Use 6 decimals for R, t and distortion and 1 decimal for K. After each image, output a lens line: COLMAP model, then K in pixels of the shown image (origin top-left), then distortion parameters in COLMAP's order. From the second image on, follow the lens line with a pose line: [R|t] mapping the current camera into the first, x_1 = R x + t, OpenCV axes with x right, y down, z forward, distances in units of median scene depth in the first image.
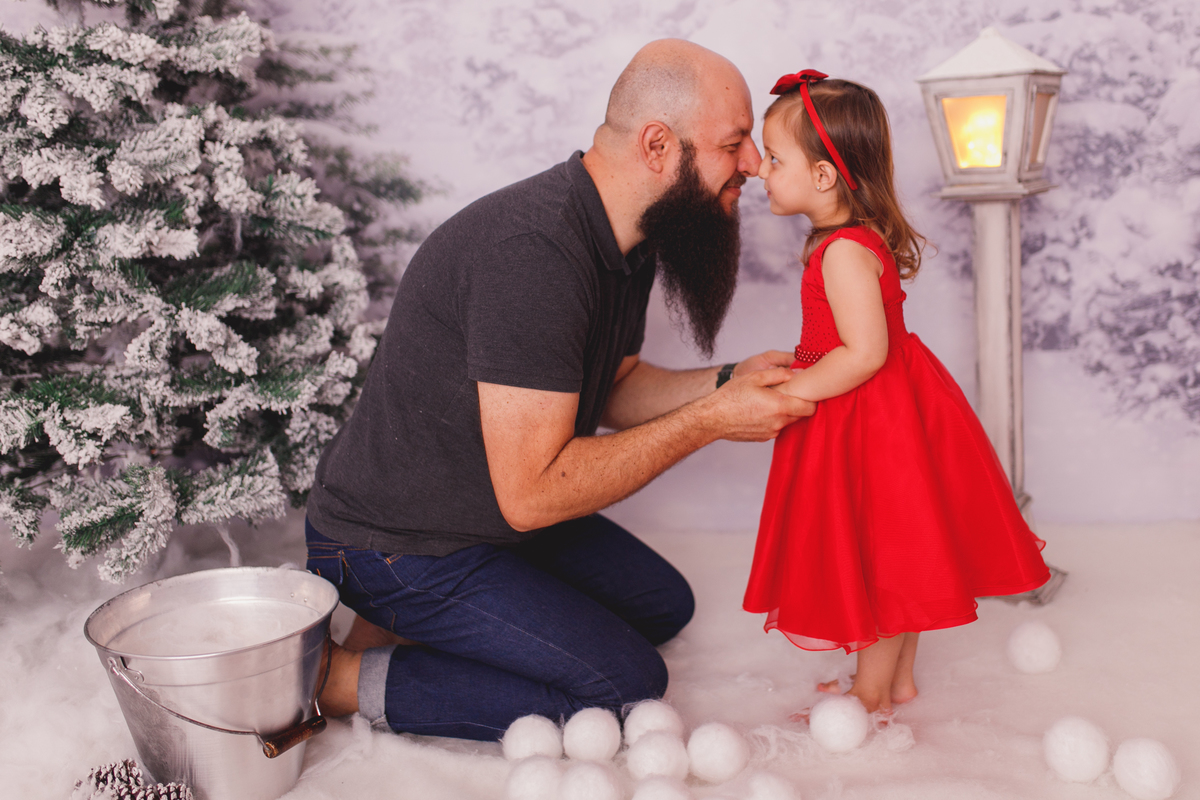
lens RADIAL K [[1218.8, 0, 673.4], [0, 1218.8, 363.4], [0, 0, 1]] dist [-0.033344, 0.000000]
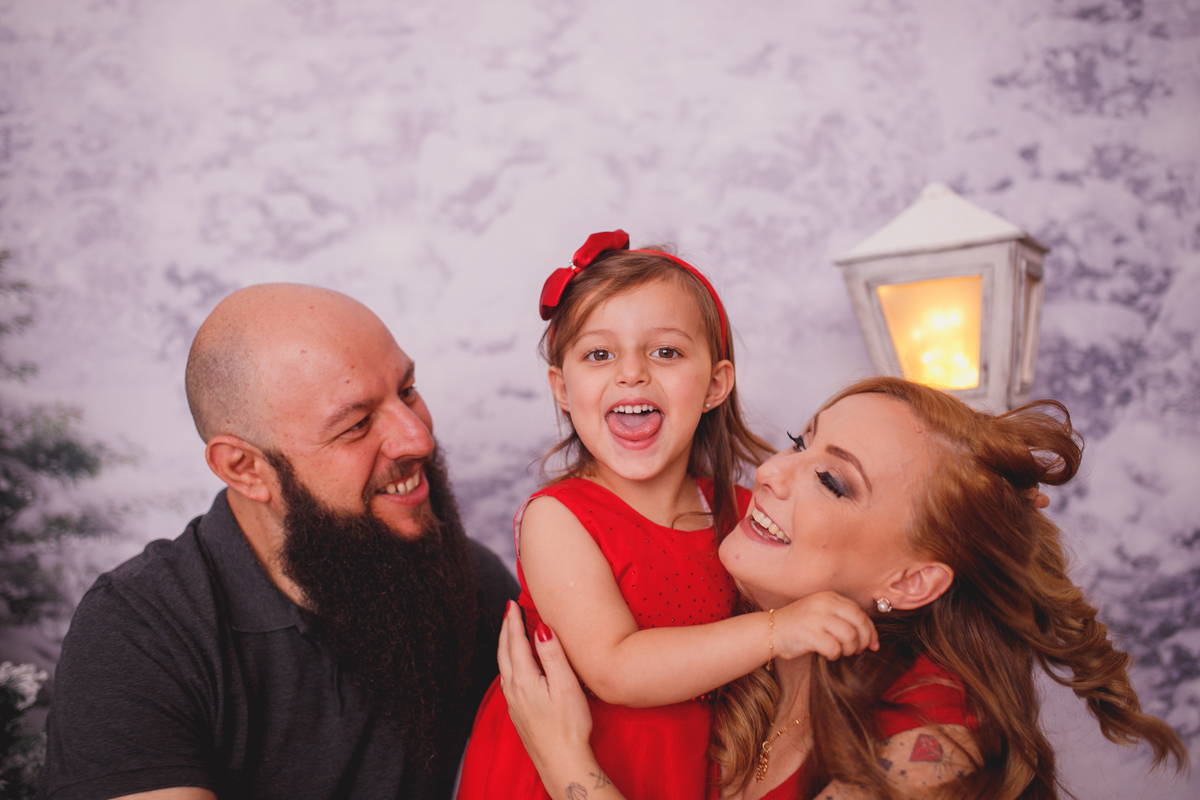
lens RADIAL K [[1218.8, 0, 585.5], [0, 1218.8, 404.6], [0, 0, 1]] dist [-0.033344, 0.000000]
pose [[0.997767, -0.026765, 0.061199, 0.024009], [0.037858, 0.981438, -0.188008, -0.036675], [-0.055031, 0.189905, 0.980259, 0.339719]]
